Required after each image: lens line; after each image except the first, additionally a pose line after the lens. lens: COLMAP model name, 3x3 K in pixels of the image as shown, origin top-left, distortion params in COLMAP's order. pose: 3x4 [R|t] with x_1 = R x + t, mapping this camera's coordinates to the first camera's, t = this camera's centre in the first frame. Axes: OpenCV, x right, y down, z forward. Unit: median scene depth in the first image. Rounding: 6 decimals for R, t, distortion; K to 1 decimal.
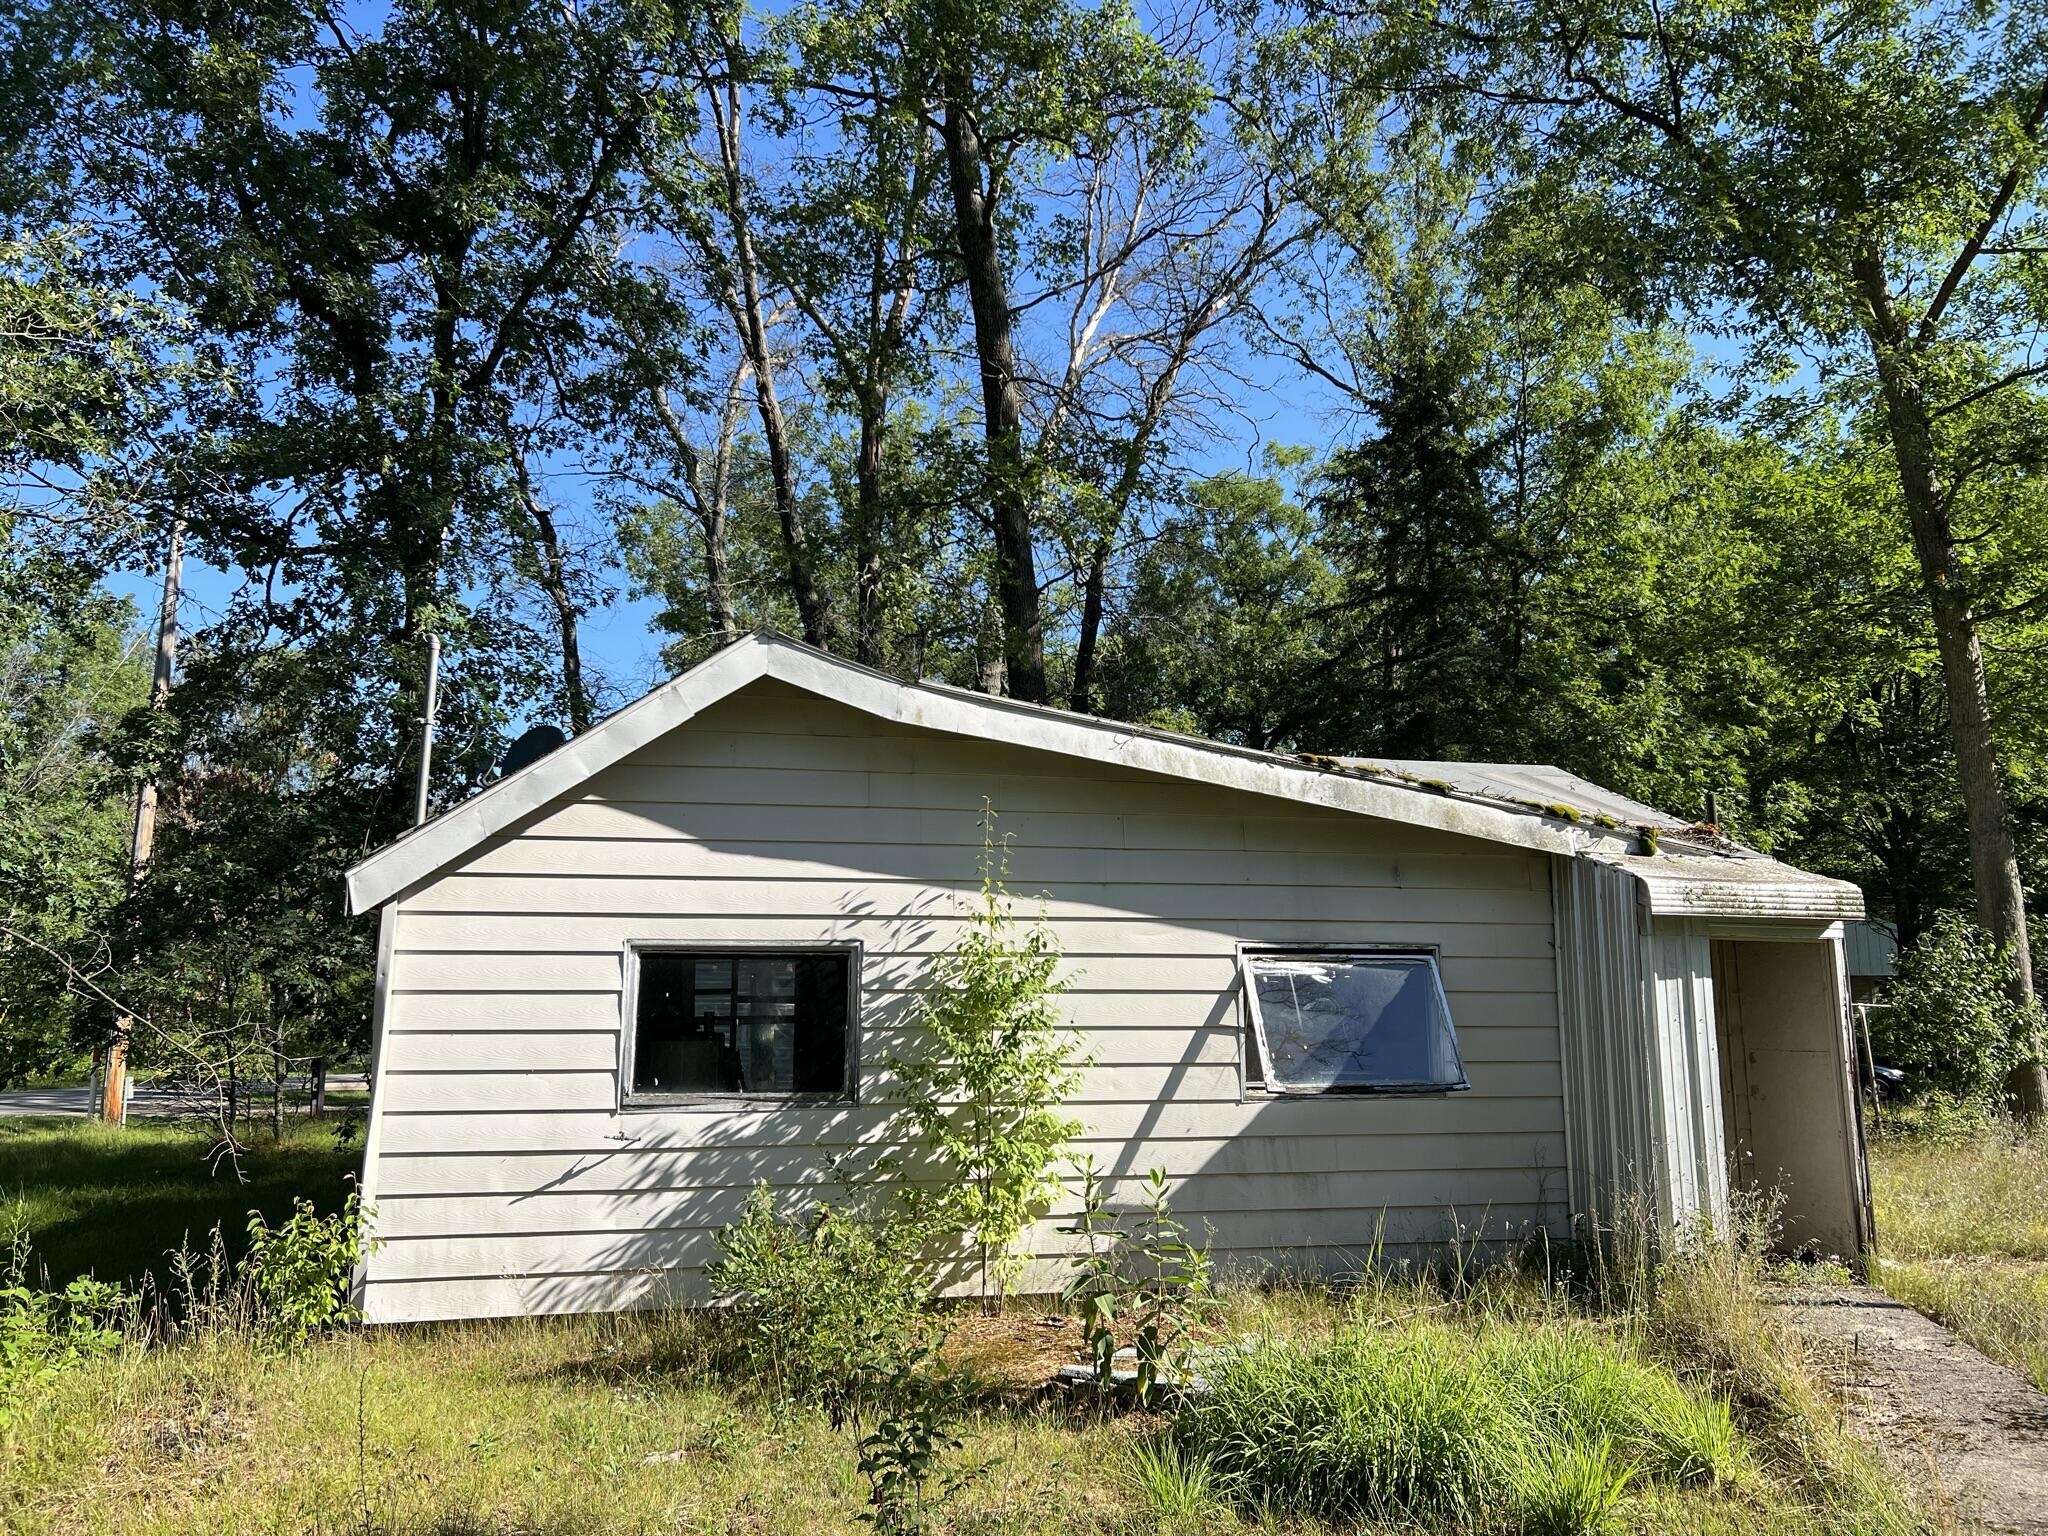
lens RADIAL K [[1528.4, 0, 1025.1], [0, 1528.4, 763.8], [0, 0, 1]] dist [0.040185, -0.033247]
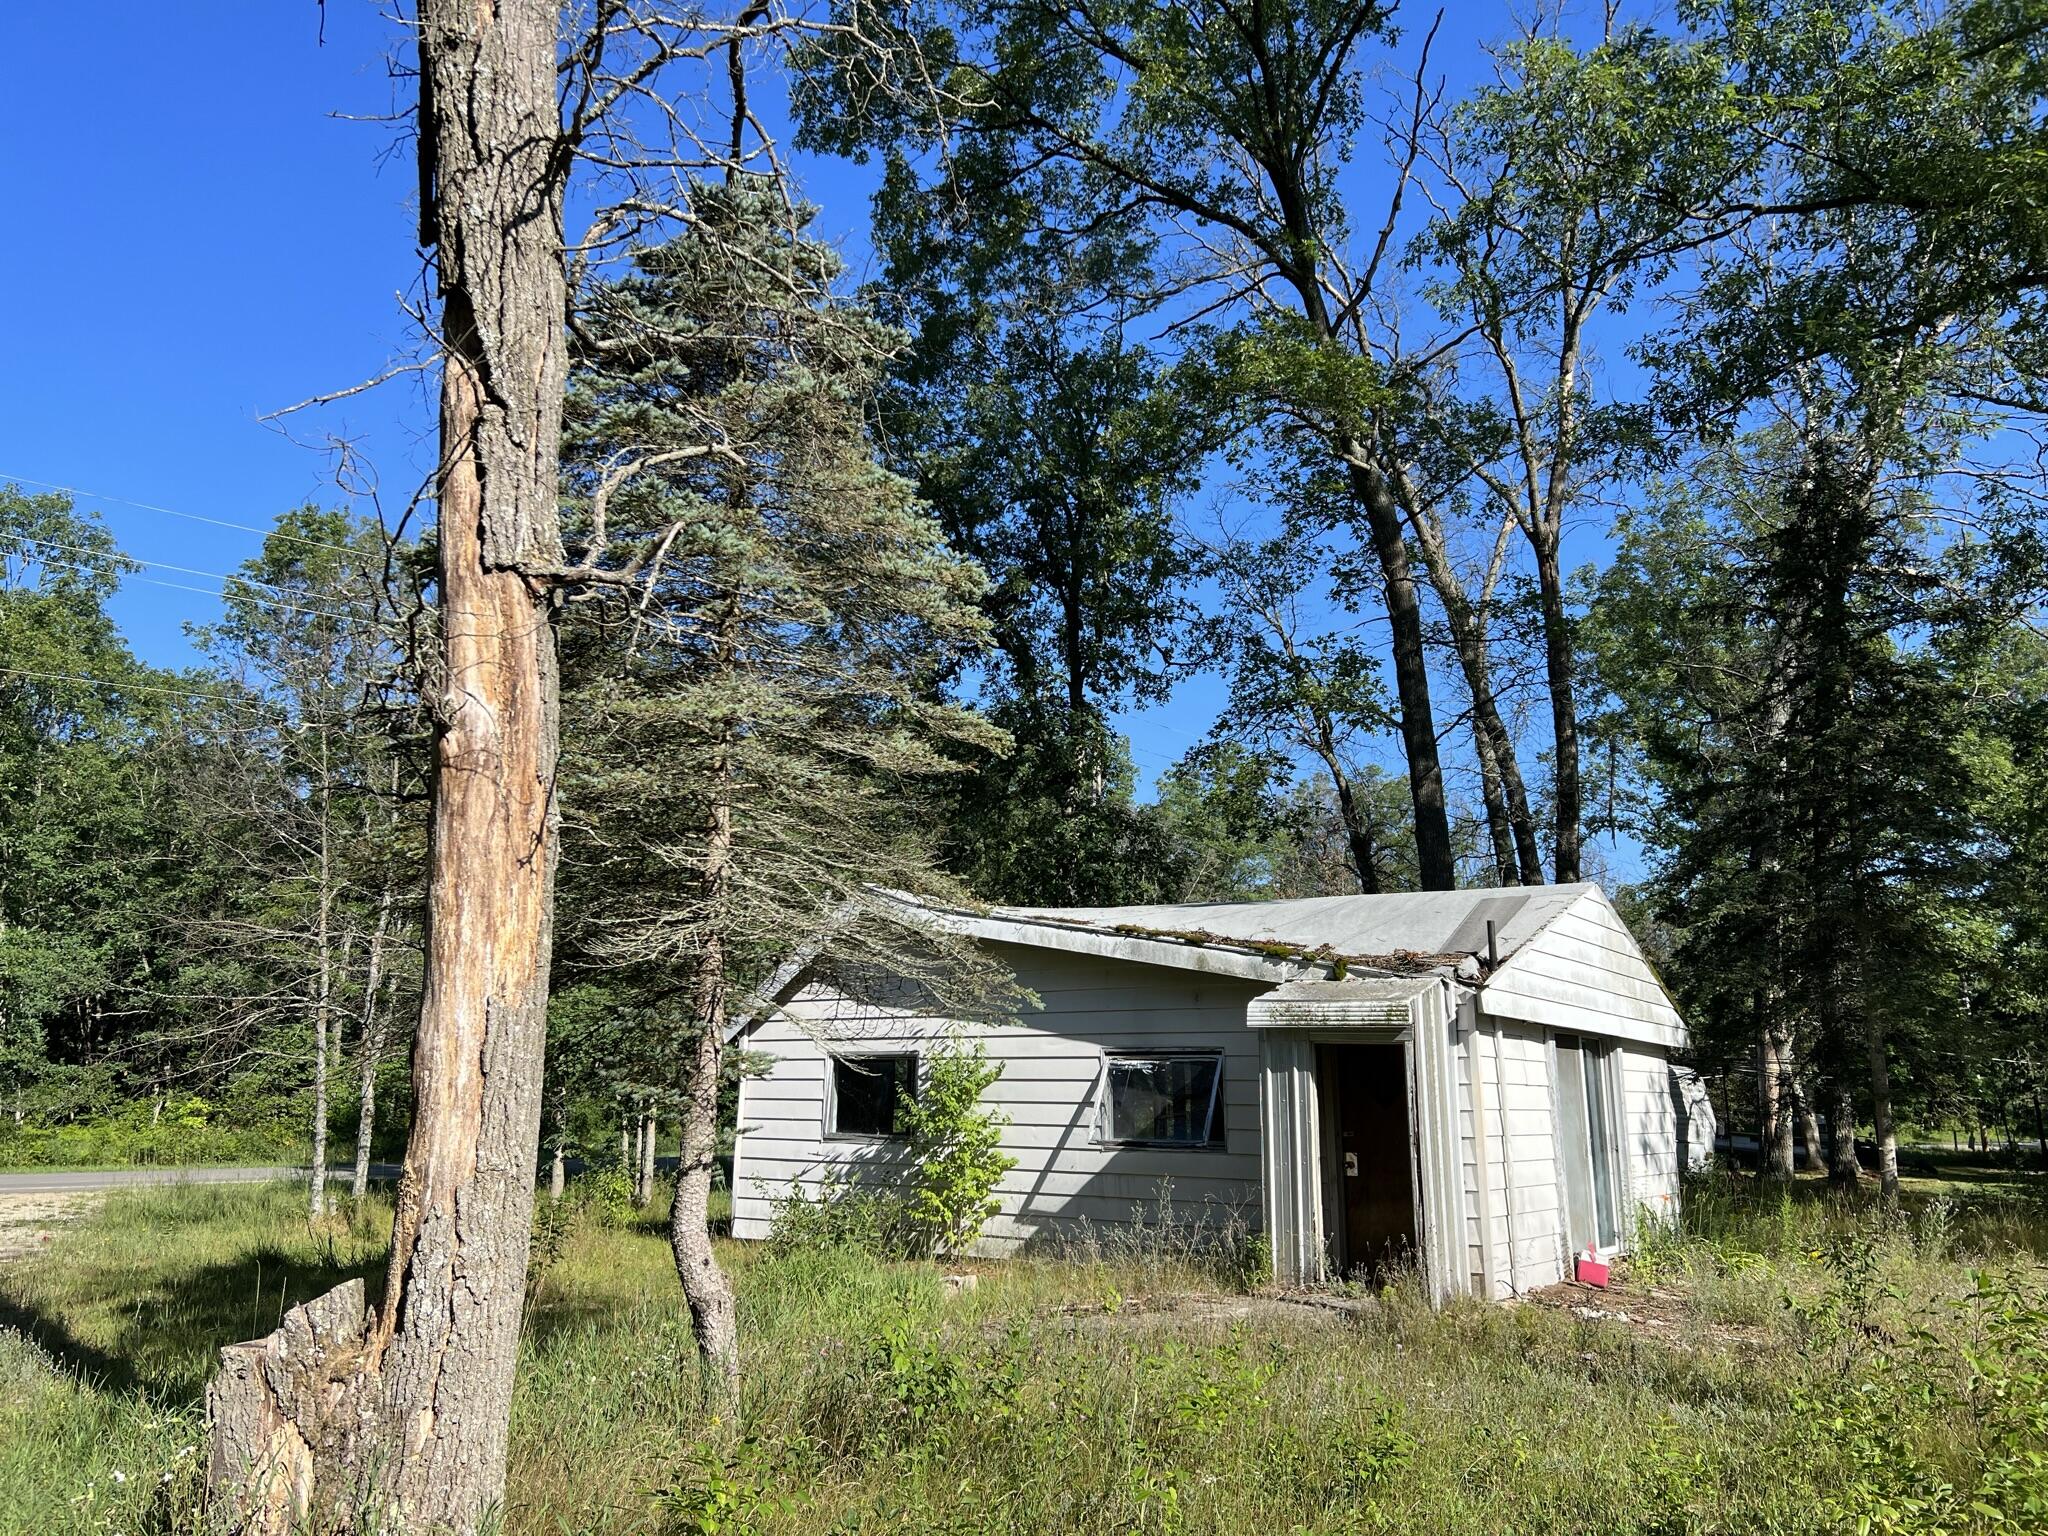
lens RADIAL K [[1528.4, 0, 1021.5], [0, 1528.4, 766.5], [0, 0, 1]] dist [0.040185, -0.033247]
pose [[0.680649, -0.144310, -0.718256, 1.311862], [0.109162, 0.989440, -0.095348, -0.030689], [0.724432, -0.013508, 0.689214, -0.147859]]
